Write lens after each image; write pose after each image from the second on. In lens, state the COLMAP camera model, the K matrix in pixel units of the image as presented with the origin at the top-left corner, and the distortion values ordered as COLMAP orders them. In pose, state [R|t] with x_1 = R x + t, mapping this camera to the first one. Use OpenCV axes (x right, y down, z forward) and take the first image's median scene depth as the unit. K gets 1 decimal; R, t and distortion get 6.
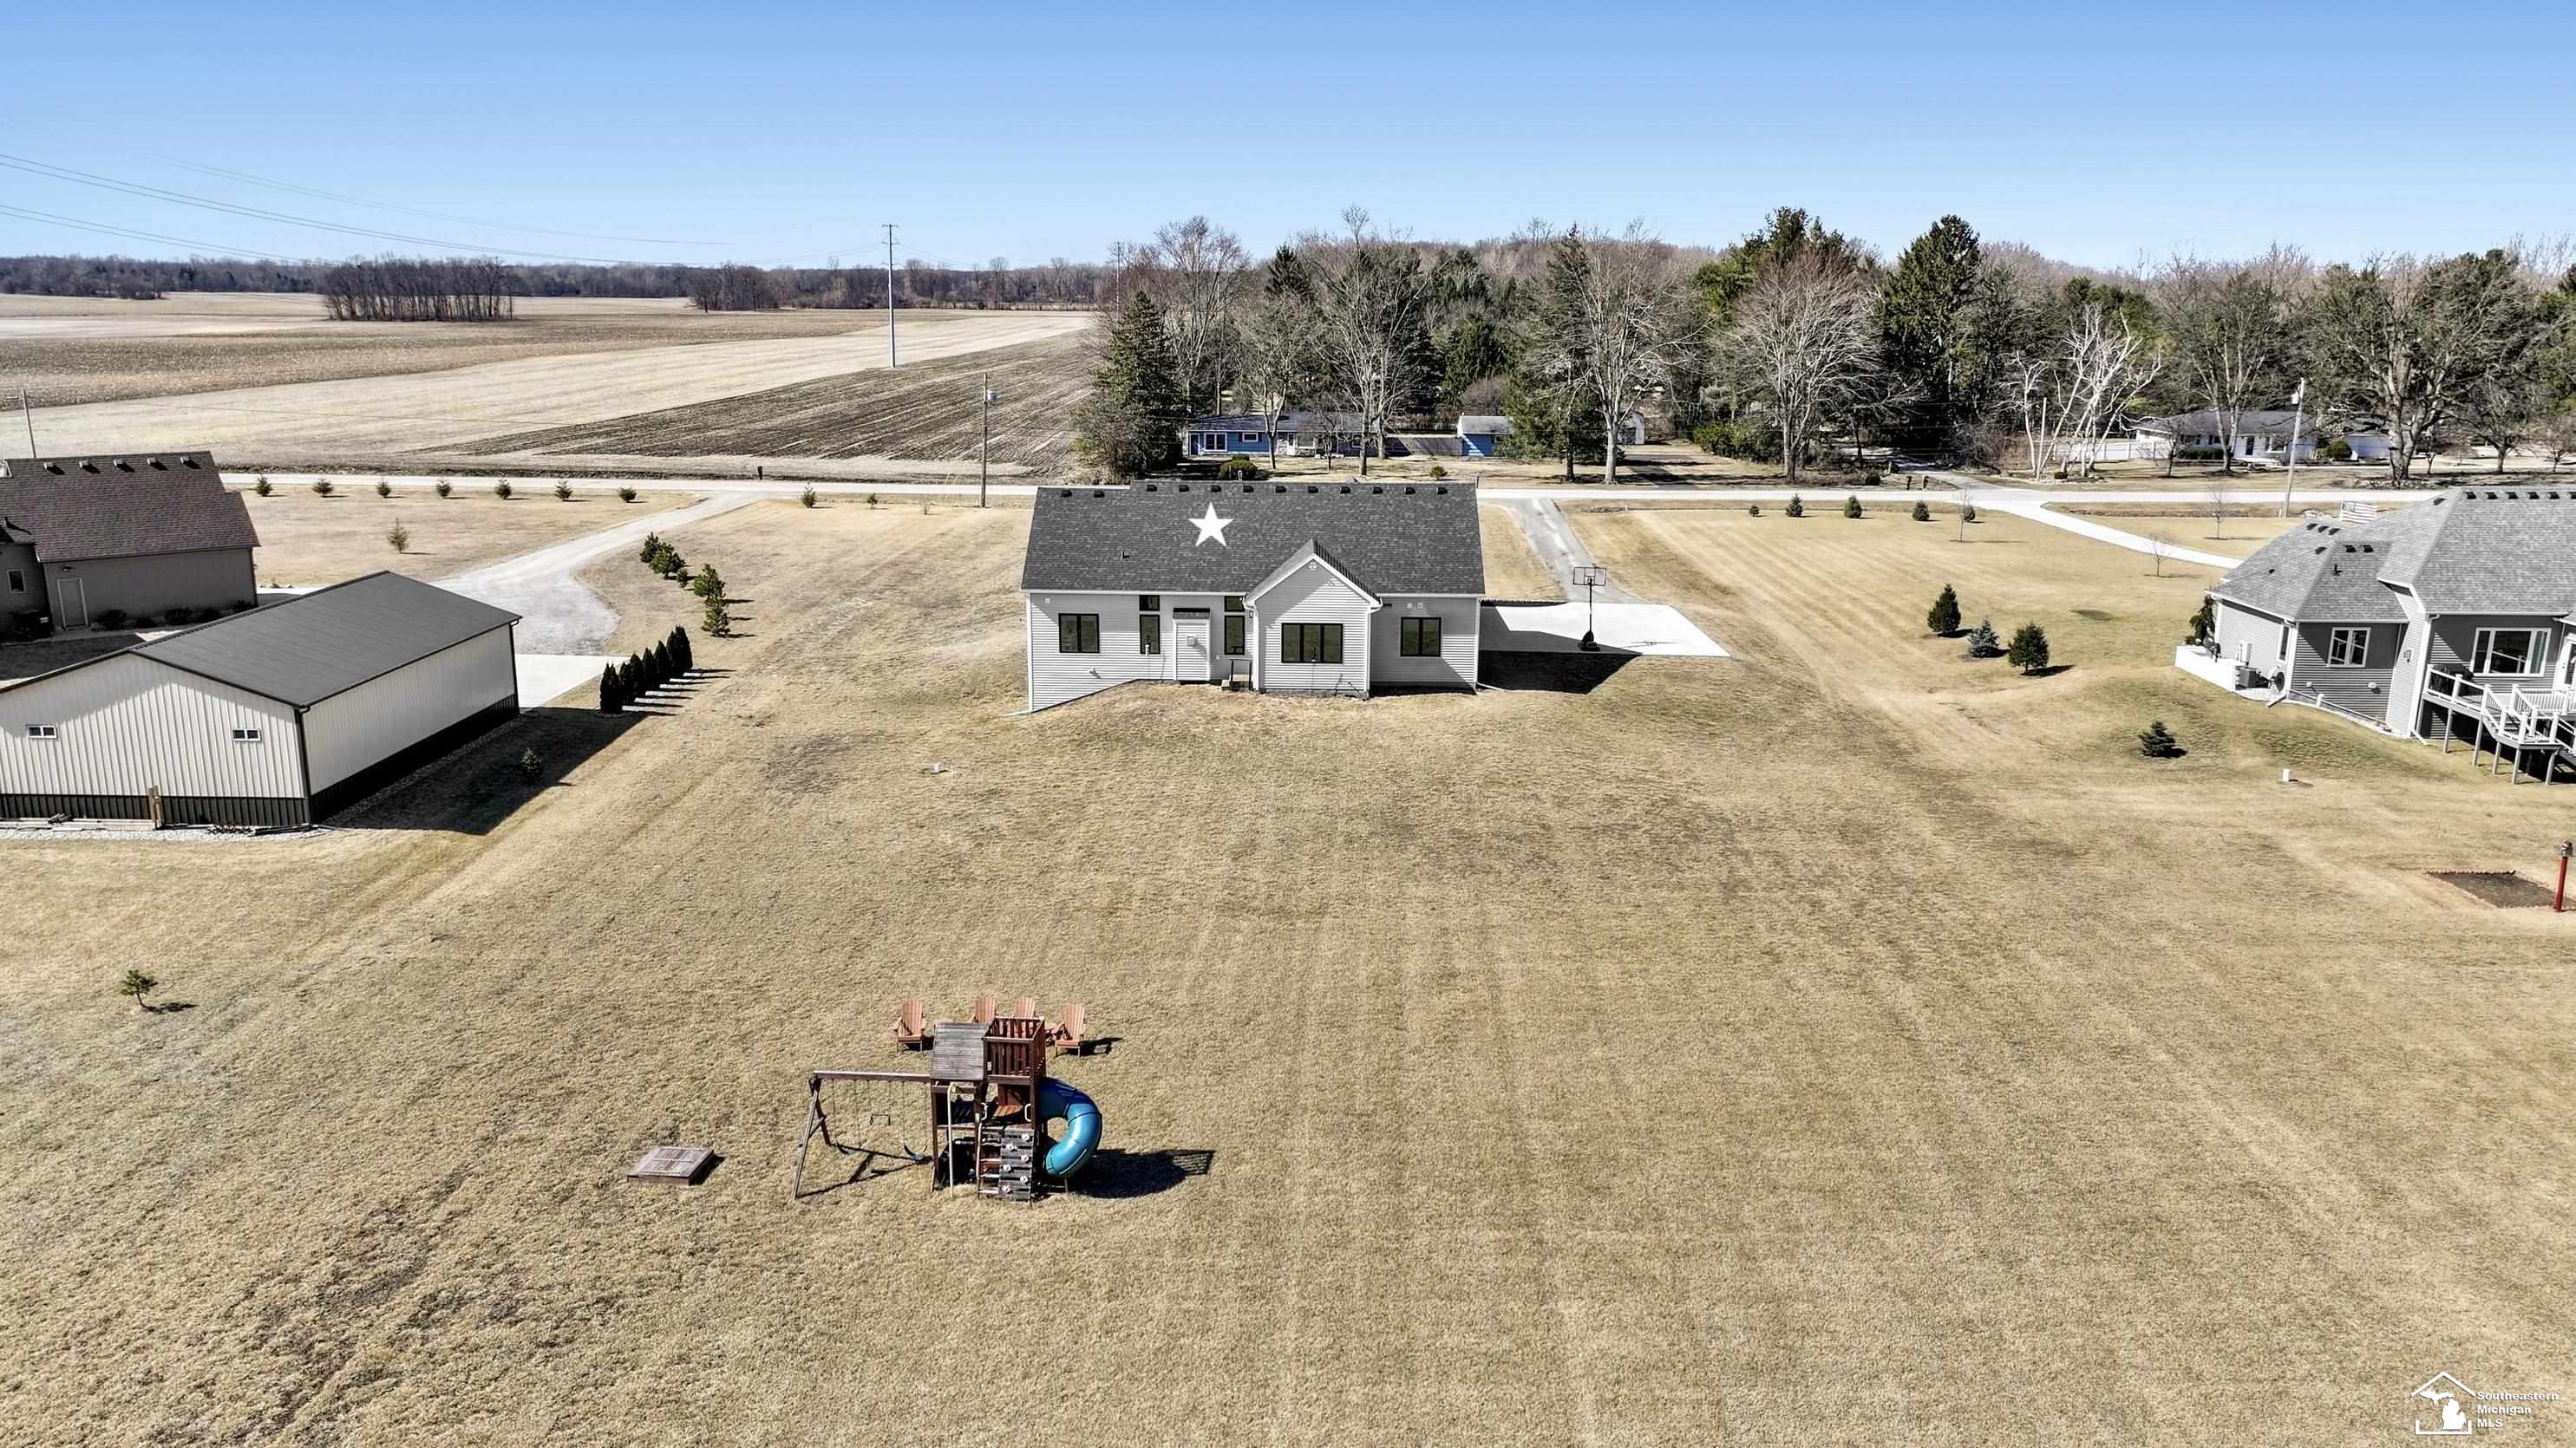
lens RADIAL K [[1861.9, 0, 1288.0], [0, 1861.9, 724.0], [0, 0, 1]] dist [-0.005189, 0.000256]
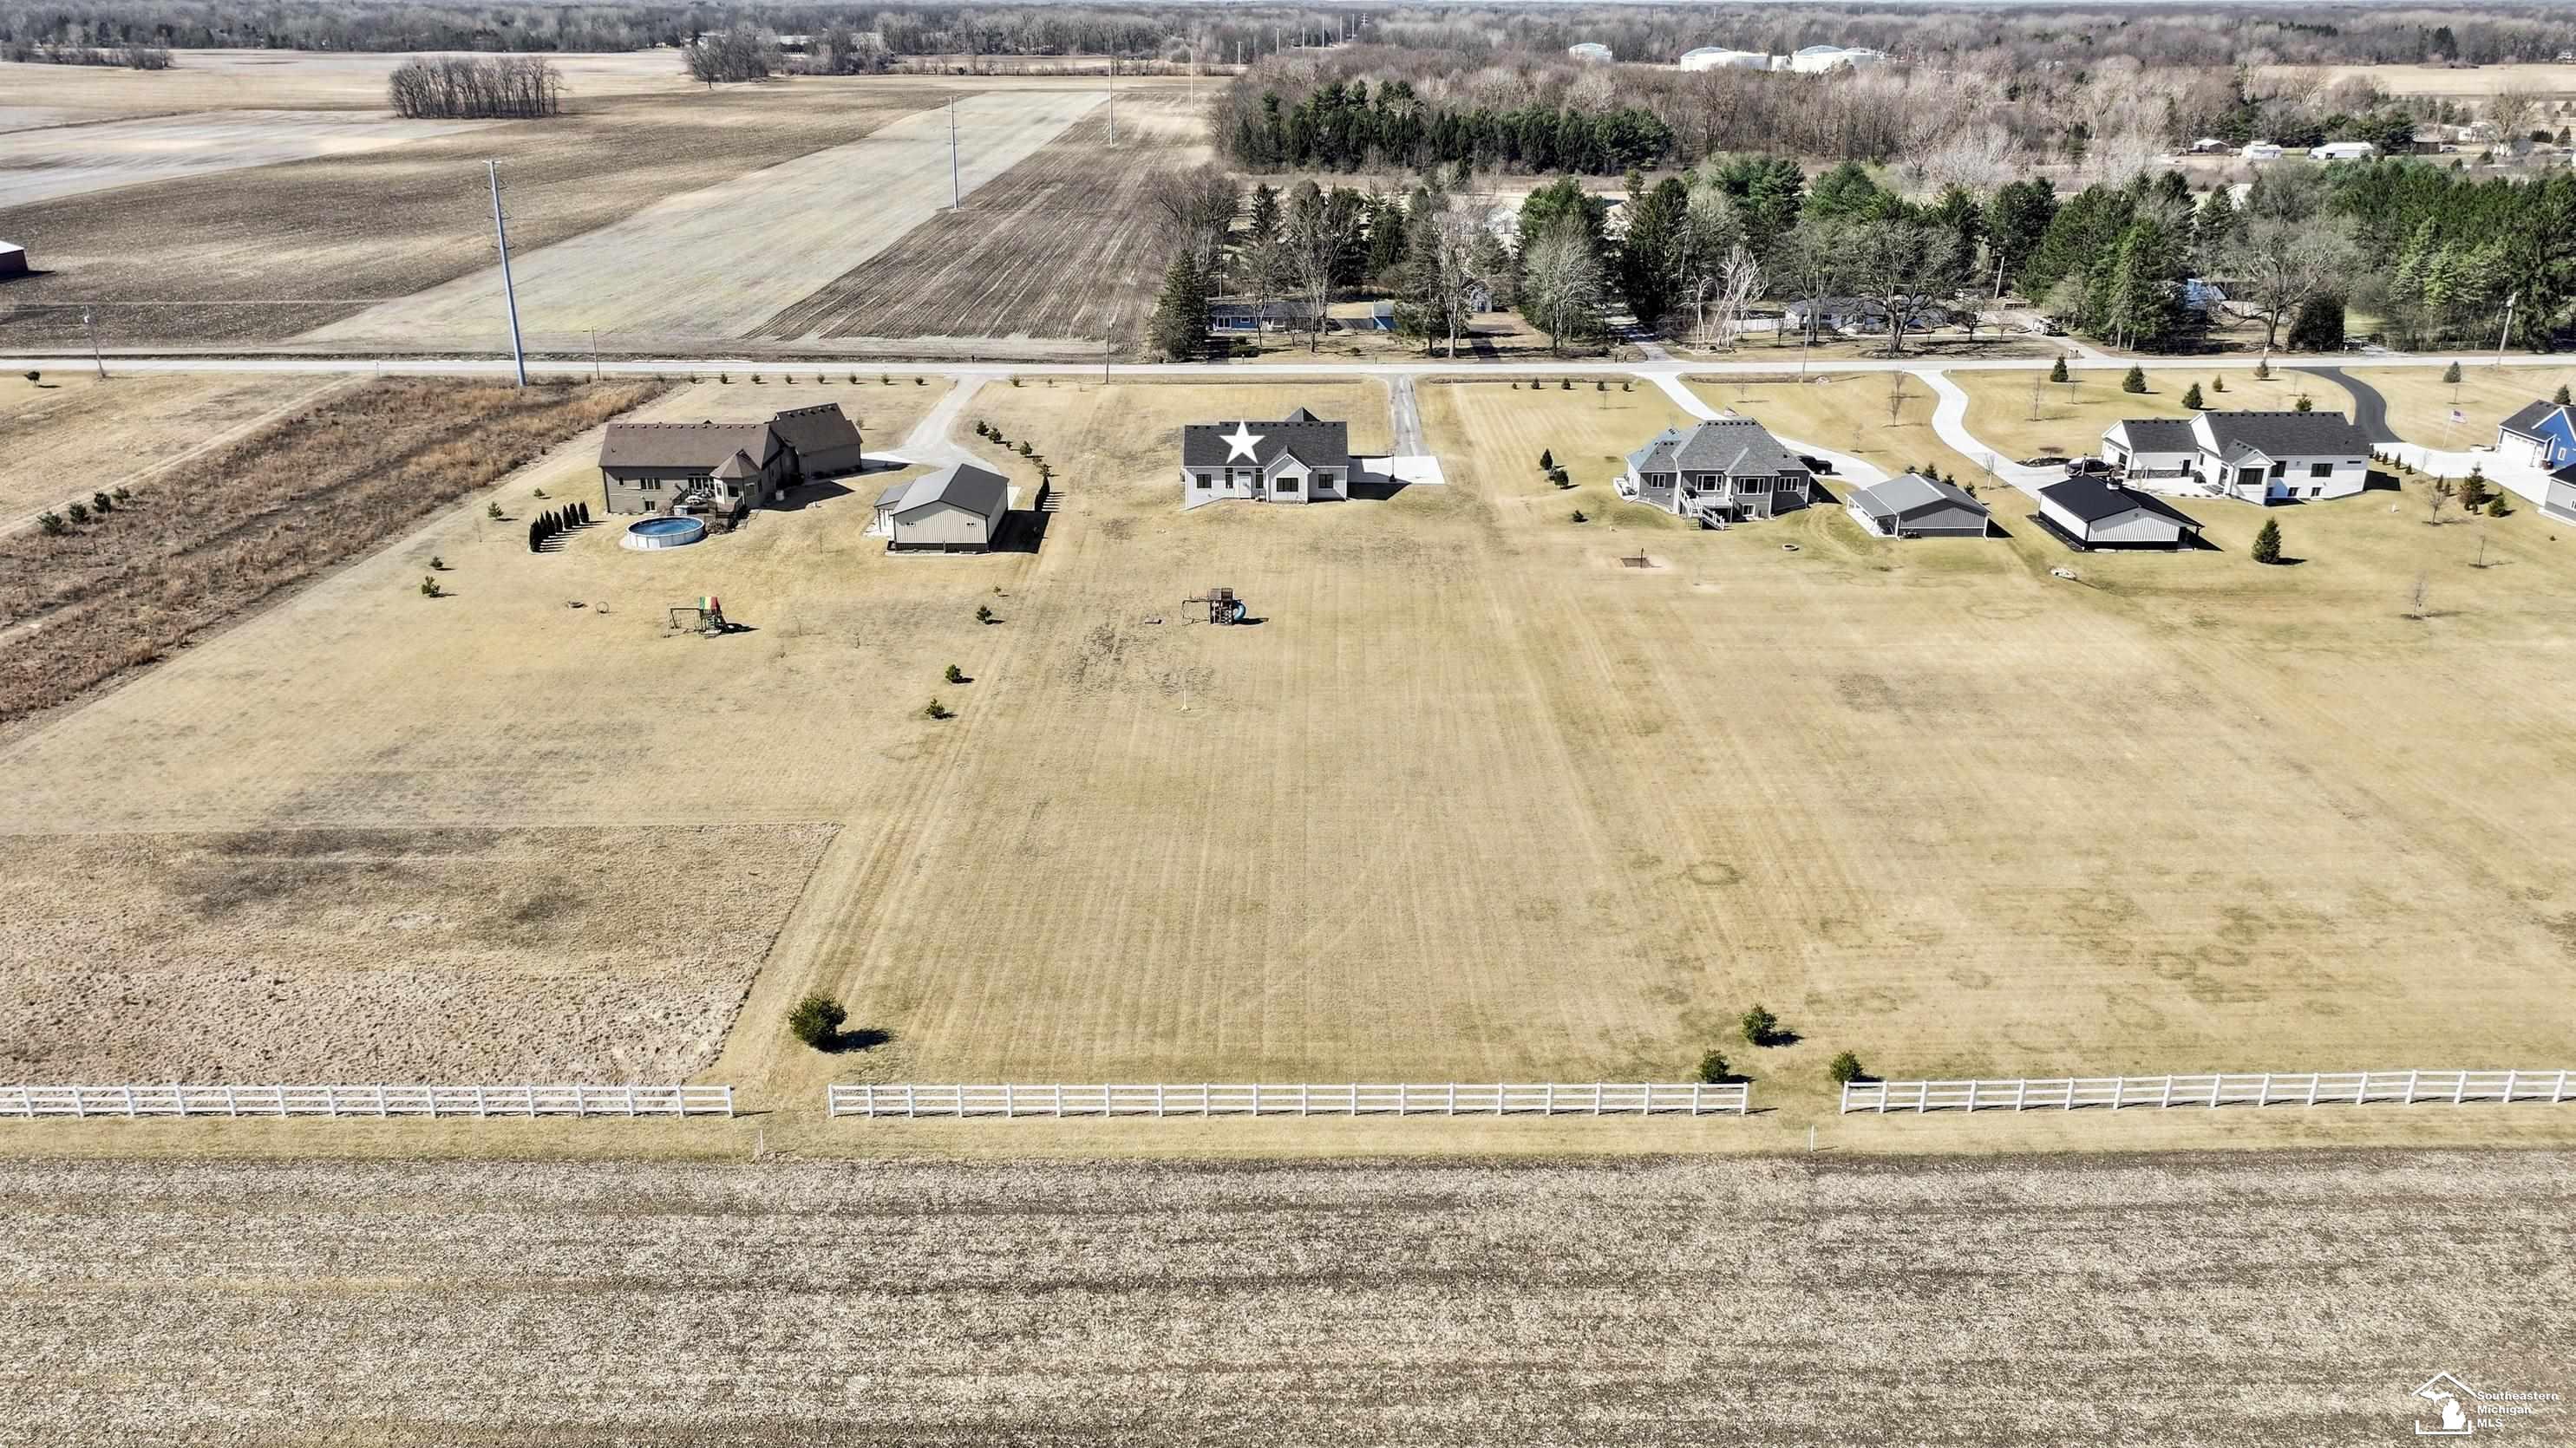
lens RADIAL K [[1861.9, 0, 1288.0], [0, 1861.9, 724.0], [0, 0, 1]] dist [-0.005189, 0.000256]
pose [[0.999795, -0.013221, 0.015311, -0.033567], [0.010950, 0.990107, 0.139884, -0.077500], [-0.017009, -0.139688, 0.990050, -1.828496]]
